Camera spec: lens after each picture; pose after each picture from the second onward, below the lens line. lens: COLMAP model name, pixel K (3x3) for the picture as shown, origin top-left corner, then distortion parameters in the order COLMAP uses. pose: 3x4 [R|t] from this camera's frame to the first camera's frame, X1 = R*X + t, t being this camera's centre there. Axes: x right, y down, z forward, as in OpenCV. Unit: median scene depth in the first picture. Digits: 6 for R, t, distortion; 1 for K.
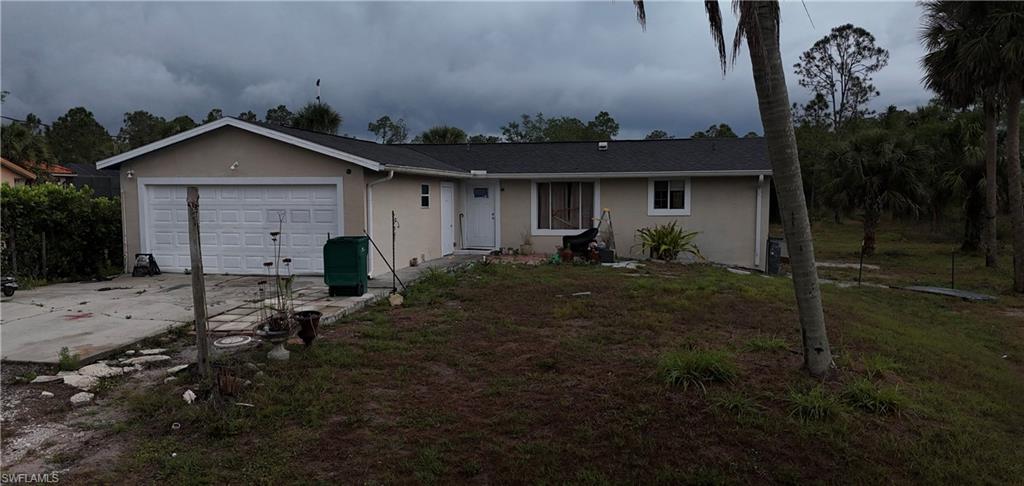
lens RADIAL K [[742.1, 0, 512.9], [0, 742.1, 257.4], [0, 0, 1]] dist [0.052150, 0.005446]
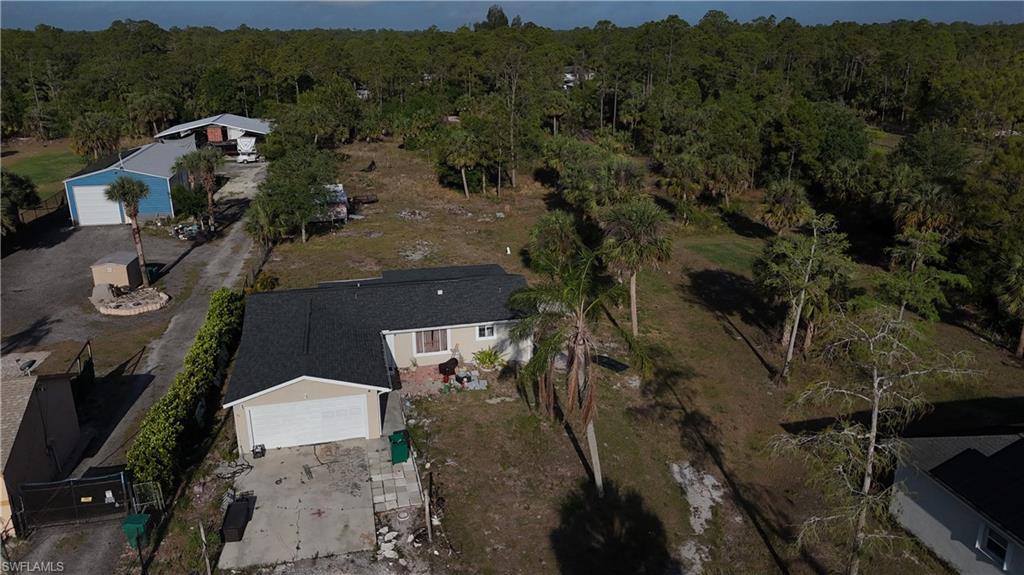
lens RADIAL K [[737.7, 0, 512.0], [0, 737.7, 287.5], [0, 0, 1]] dist [0.072117, -0.081061]
pose [[0.895911, -0.143757, 0.420330, -0.503629], [0.037184, 0.967139, 0.251514, -0.653013], [-0.442674, -0.209704, 0.871816, -0.649401]]
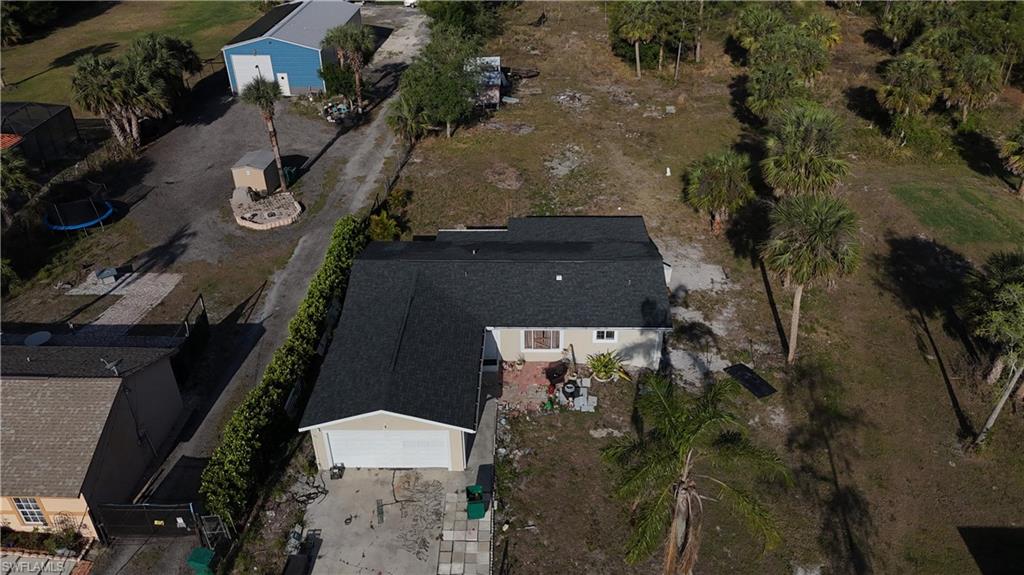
lens RADIAL K [[737.7, 0, 512.0], [0, 737.7, 287.5], [0, 0, 1]] dist [0.072117, -0.081061]
pose [[0.979102, -0.117698, 0.165853, -0.249830], [0.025242, 0.879541, 0.475153, -0.942579], [-0.201799, -0.461036, 0.864131, -0.322451]]
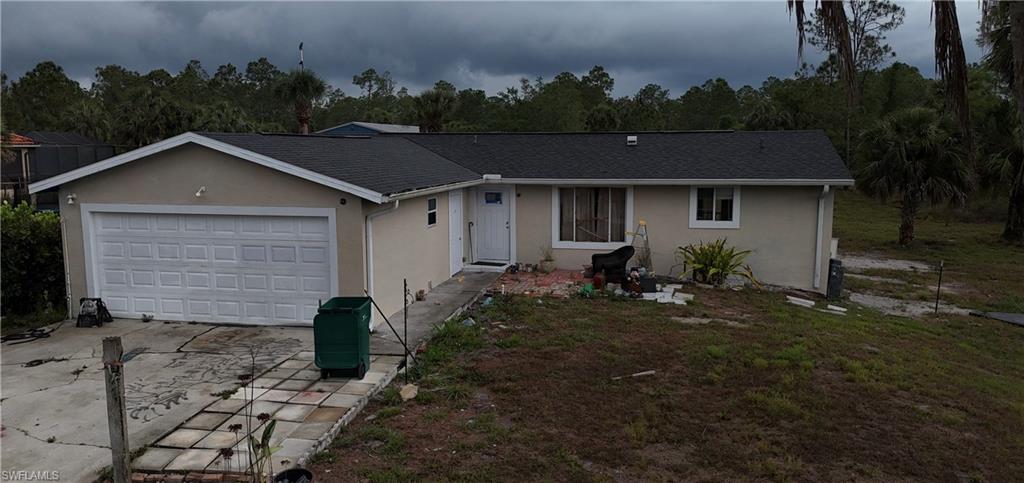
lens RADIAL K [[741.8, 0, 512.0], [0, 741.8, 241.5], [0, 0, 1]] dist [0.052804, -0.012146]
pose [[0.999843, -0.001993, 0.017594, -0.038316], [0.001135, 0.998814, 0.048680, -0.081894], [-0.017670, -0.048652, 0.998659, 0.140604]]
